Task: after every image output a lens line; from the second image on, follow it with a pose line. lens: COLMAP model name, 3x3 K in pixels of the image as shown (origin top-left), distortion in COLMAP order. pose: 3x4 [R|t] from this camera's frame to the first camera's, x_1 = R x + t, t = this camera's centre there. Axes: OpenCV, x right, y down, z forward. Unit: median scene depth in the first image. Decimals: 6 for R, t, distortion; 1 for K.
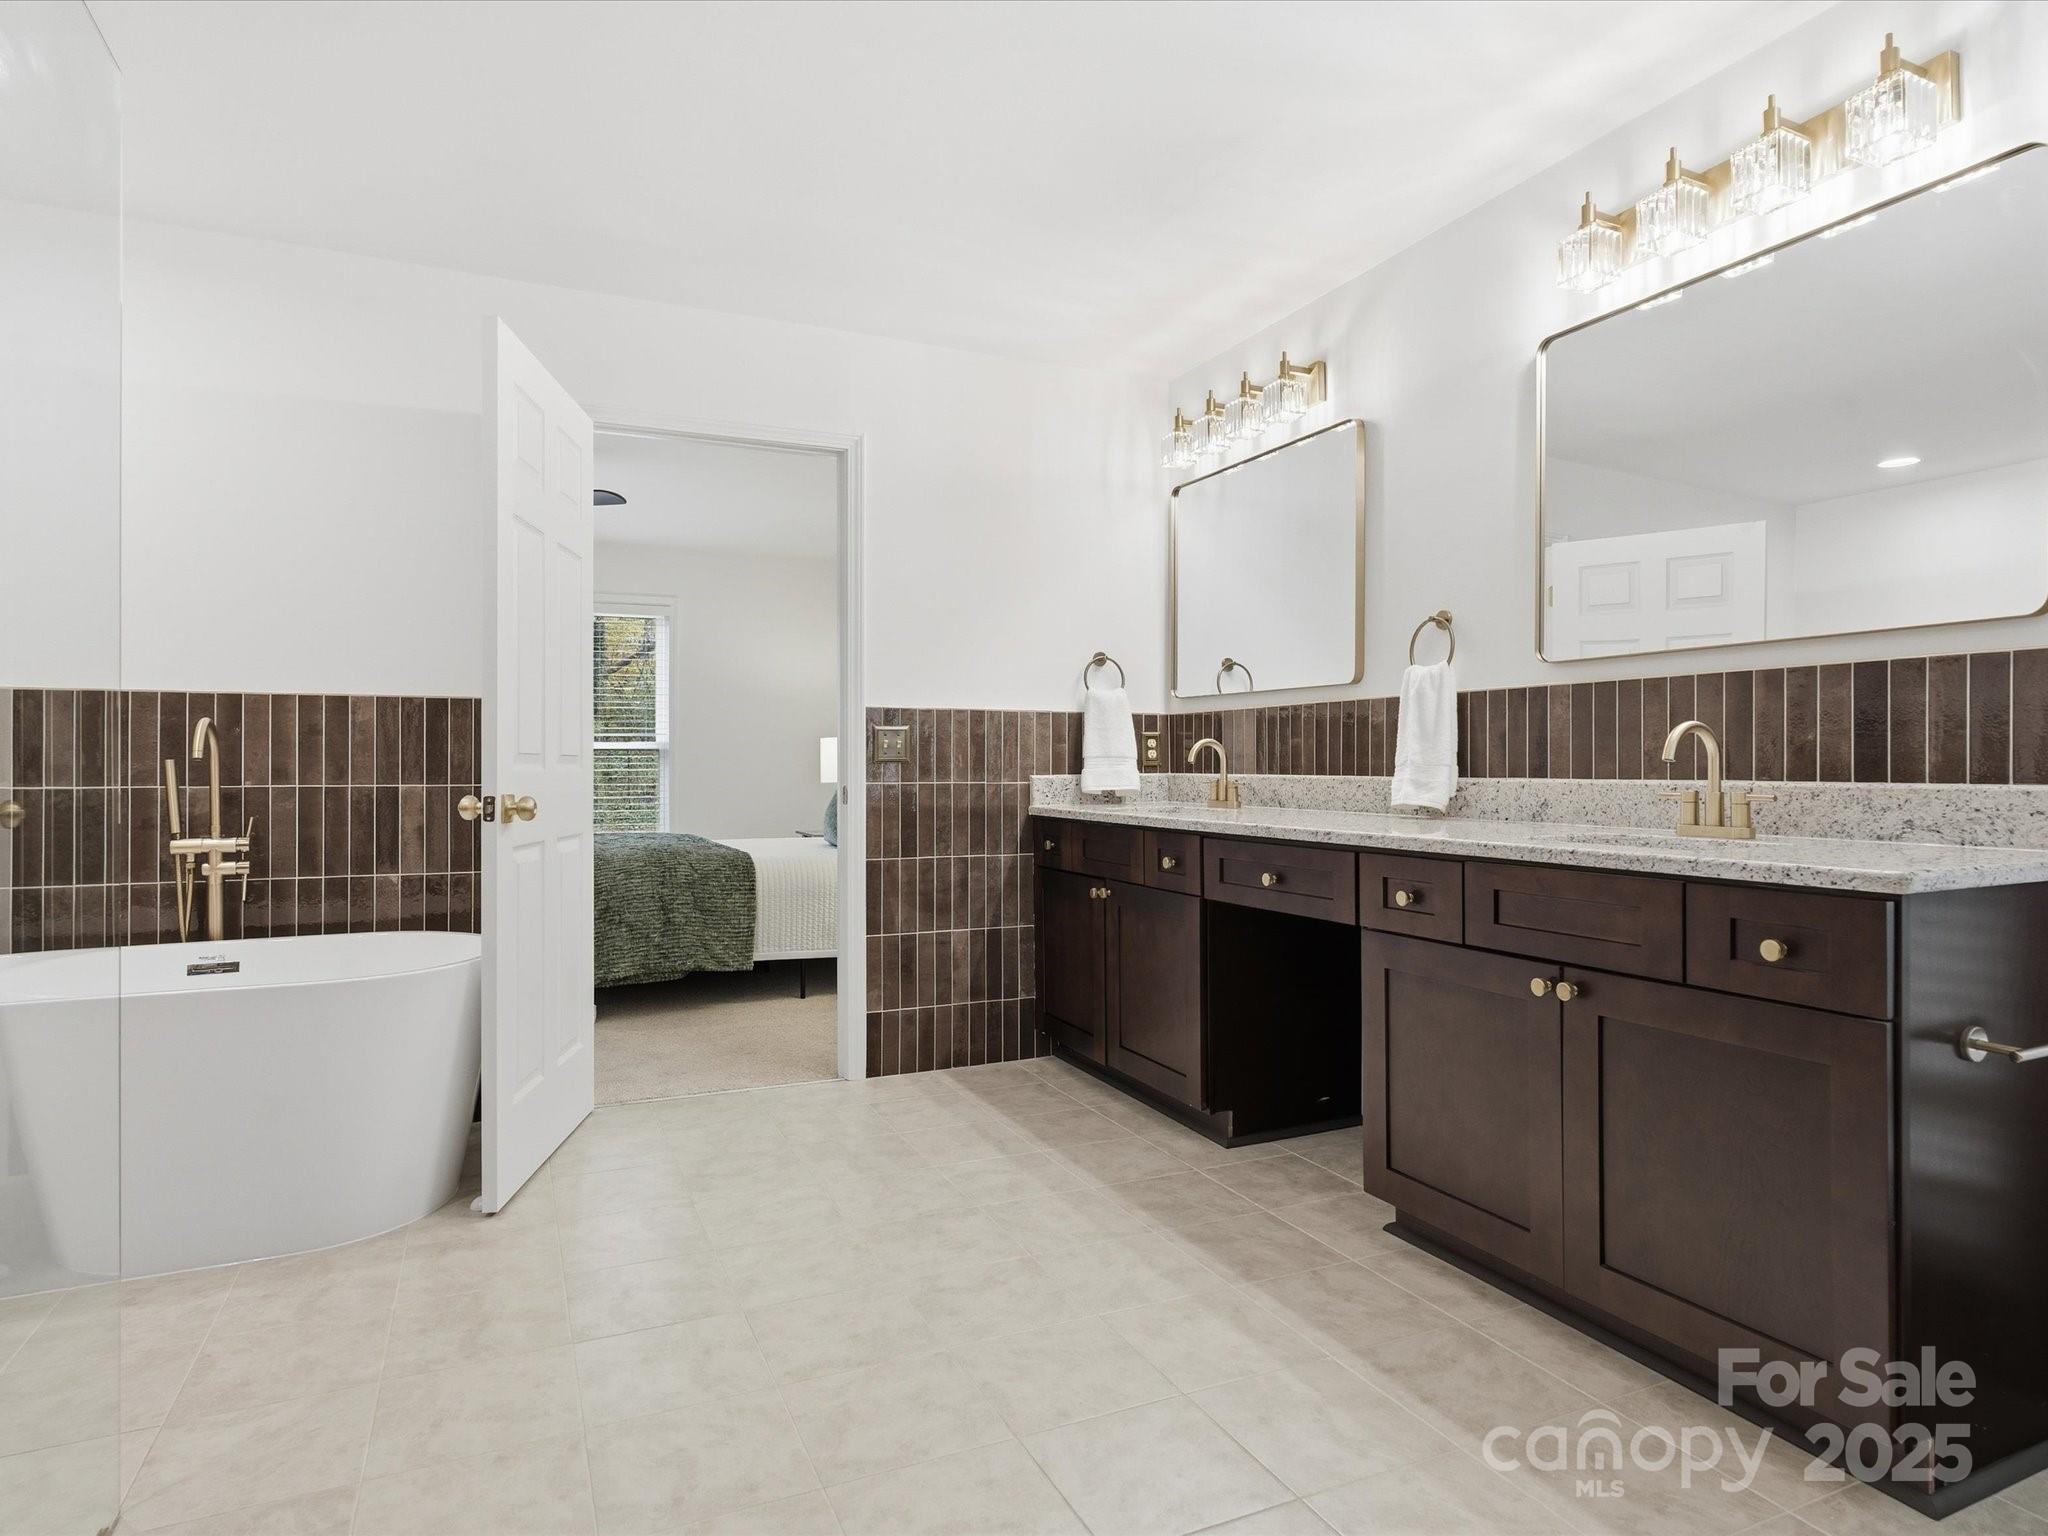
lens RADIAL K [[1076.0, 0, 1024.0], [0, 1076.0, 768.0], [0, 0, 1]] dist [0.000351, 0.000548]
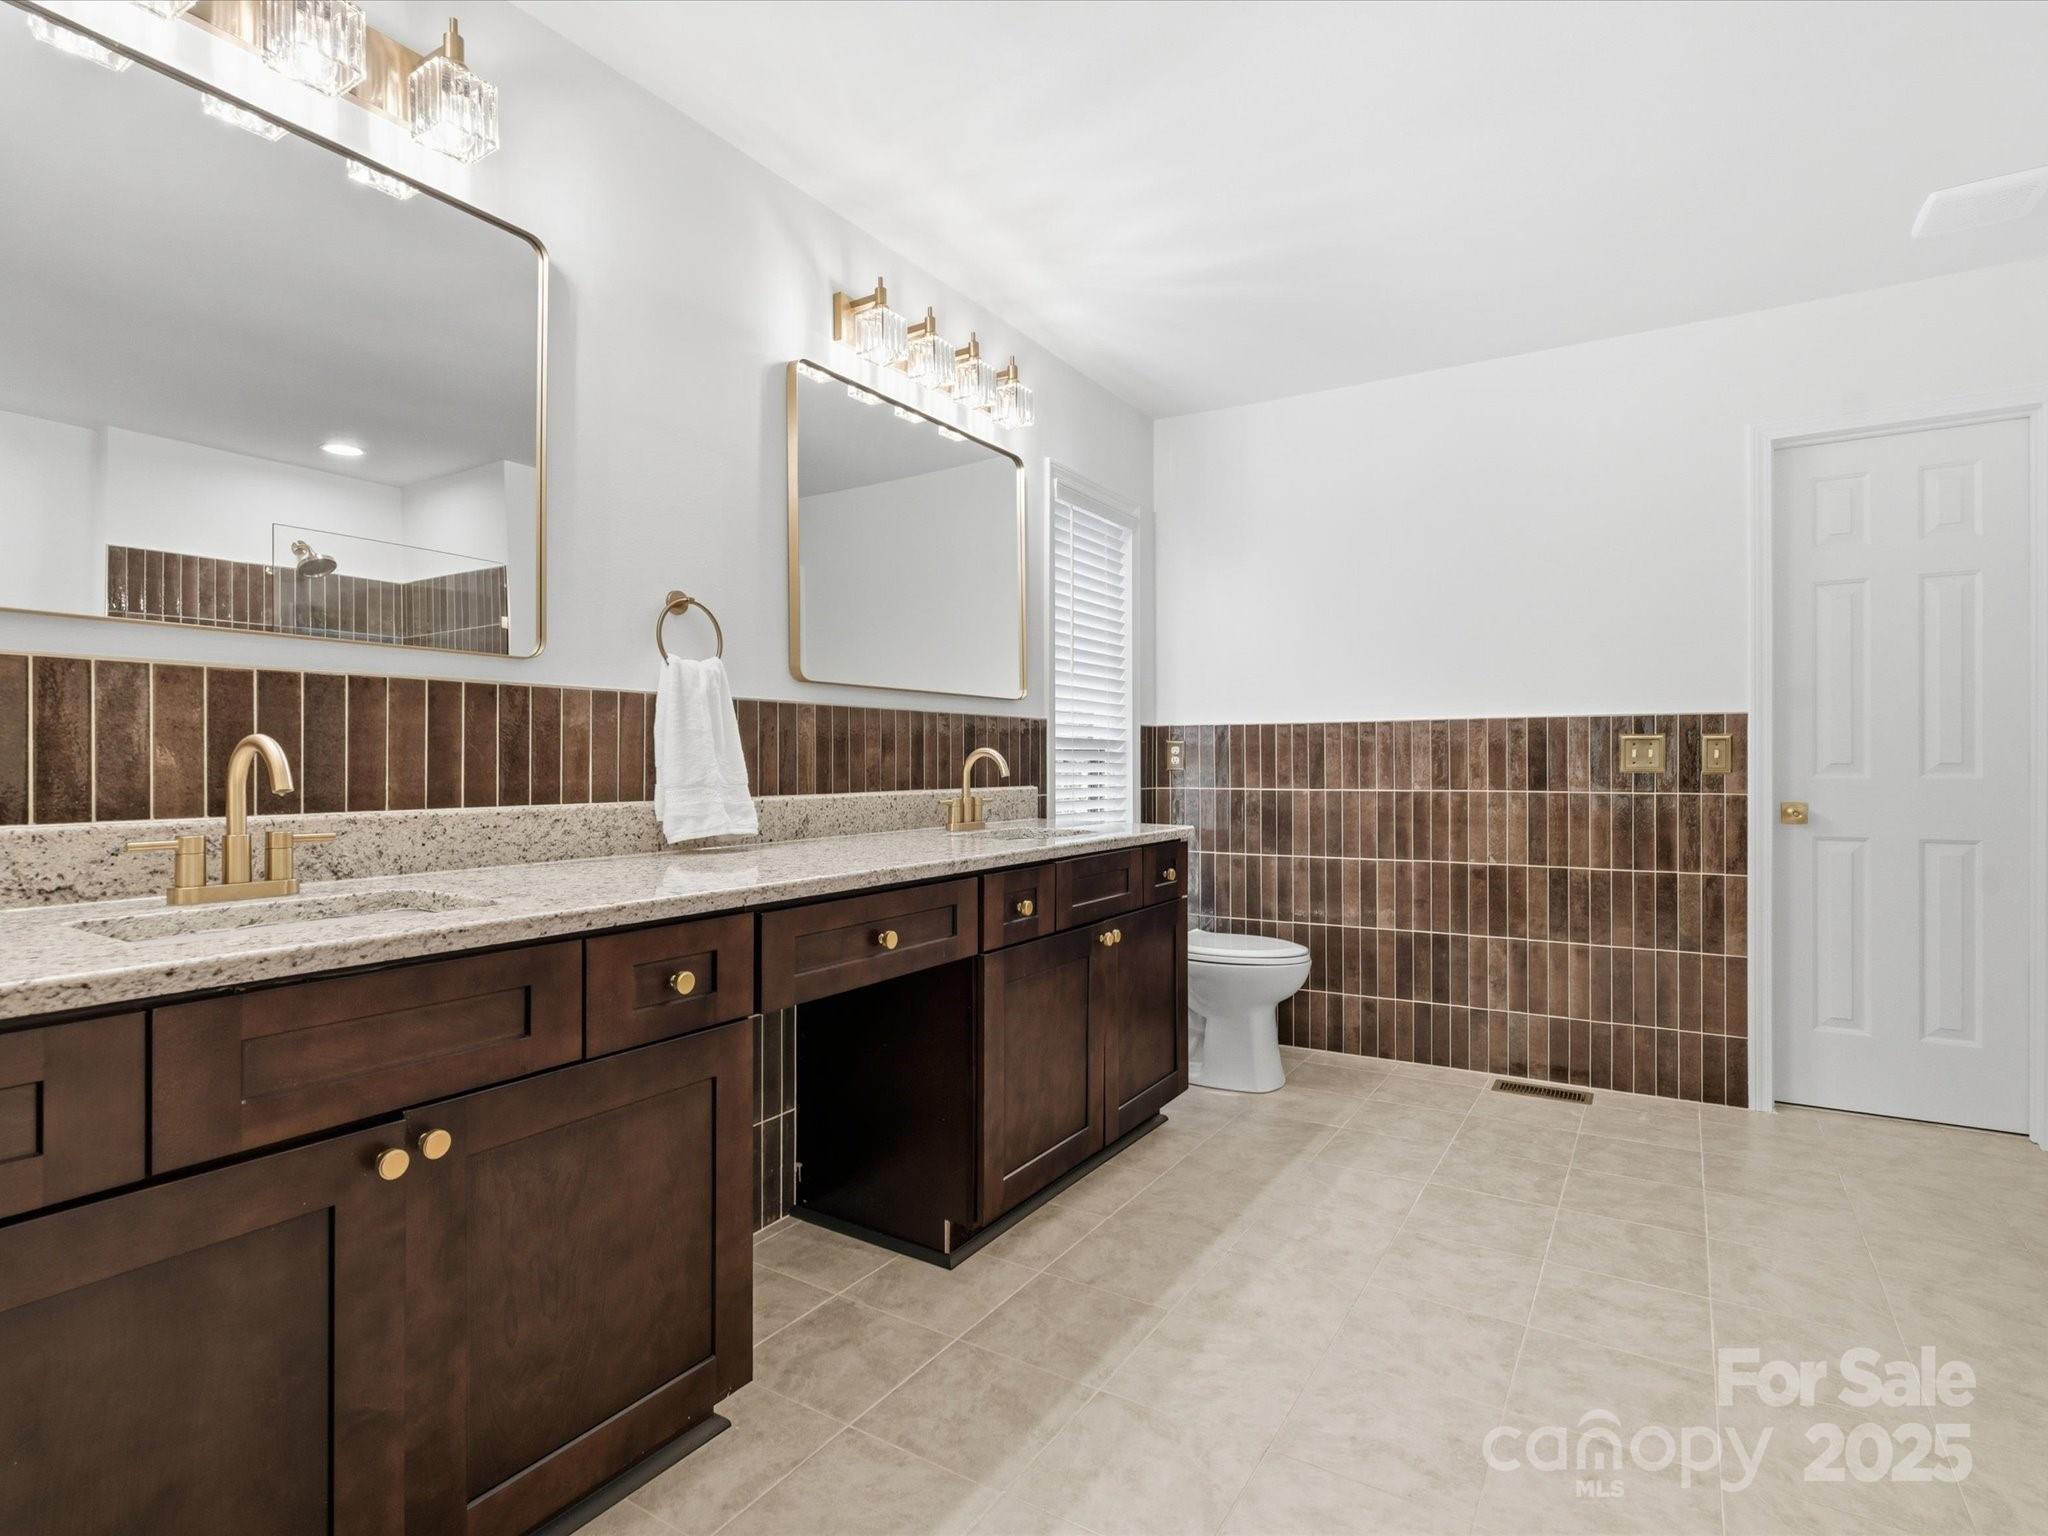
lens RADIAL K [[1029.3, 0, 1032.1], [0, 1029.3, 769.1], [0, 0, 1]] dist [0.000932, 0.001515]
pose [[-0.532404, -0.004431, 0.846479, -0.465054], [0.002401, 0.999974, 0.006745, -0.021620], [-0.846487, 0.005623, -0.532380, 1.387088]]
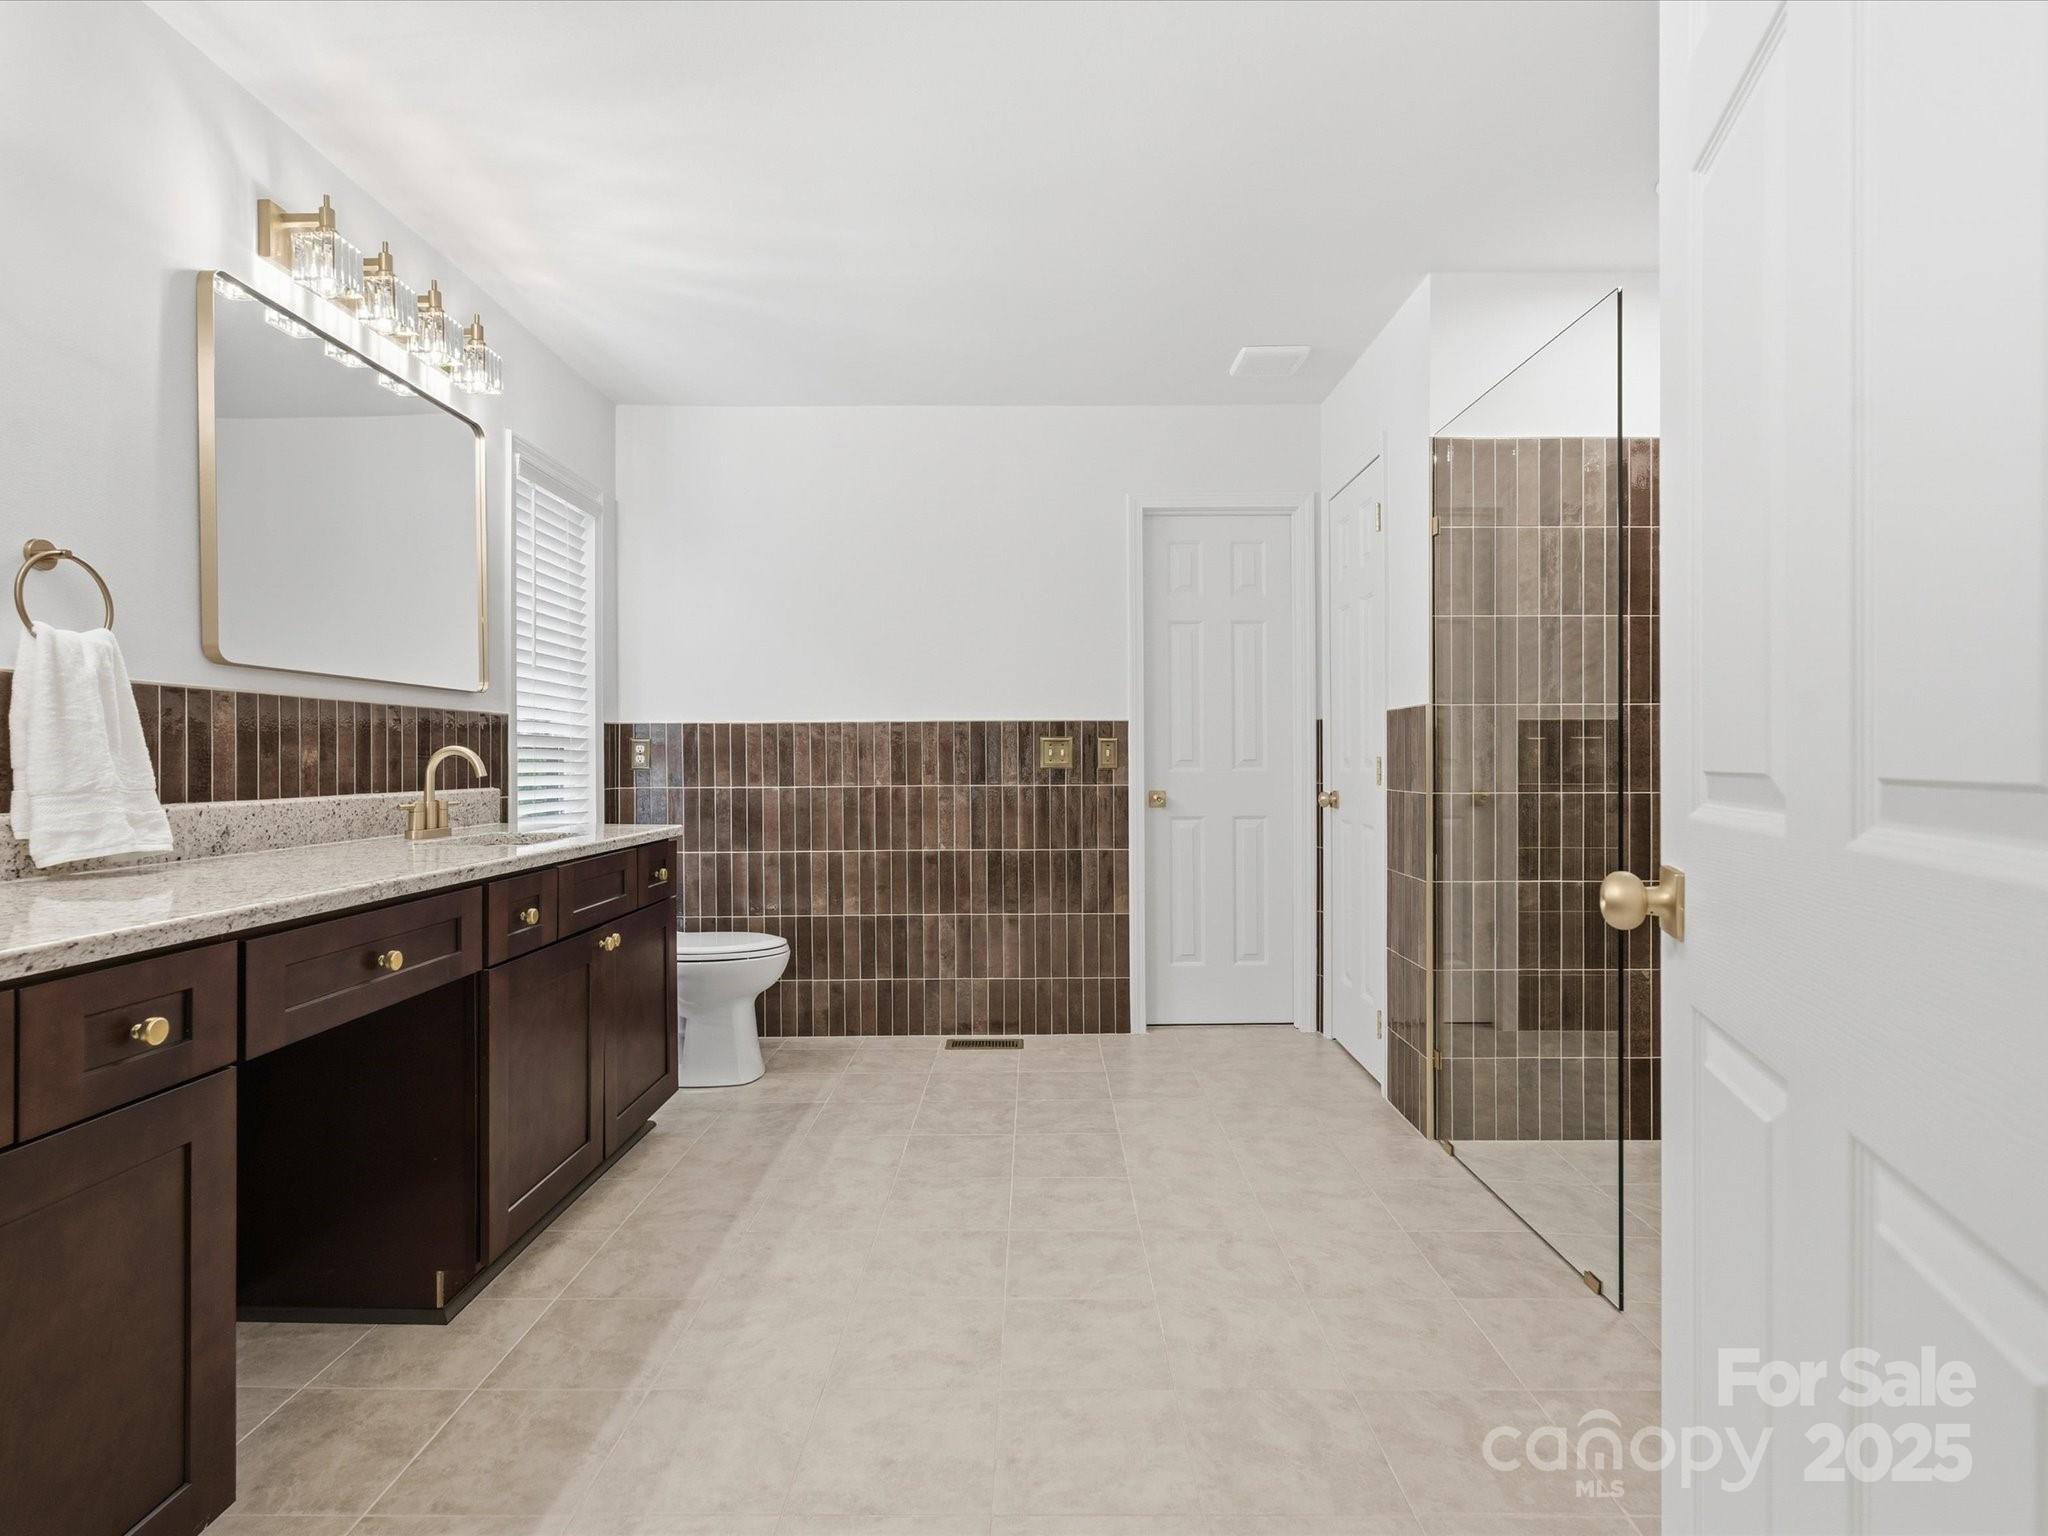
lens RADIAL K [[1047.6, 0, 1004.7], [0, 1047.6, 761.6], [0, 0, 1]] dist [-0.000833, 0.009523]
pose [[-0.888313, 0.003477, 0.459225, -0.440023], [0.005145, 0.999984, 0.002382, -0.021026], [-0.459210, 0.004479, -0.888317, 1.500670]]
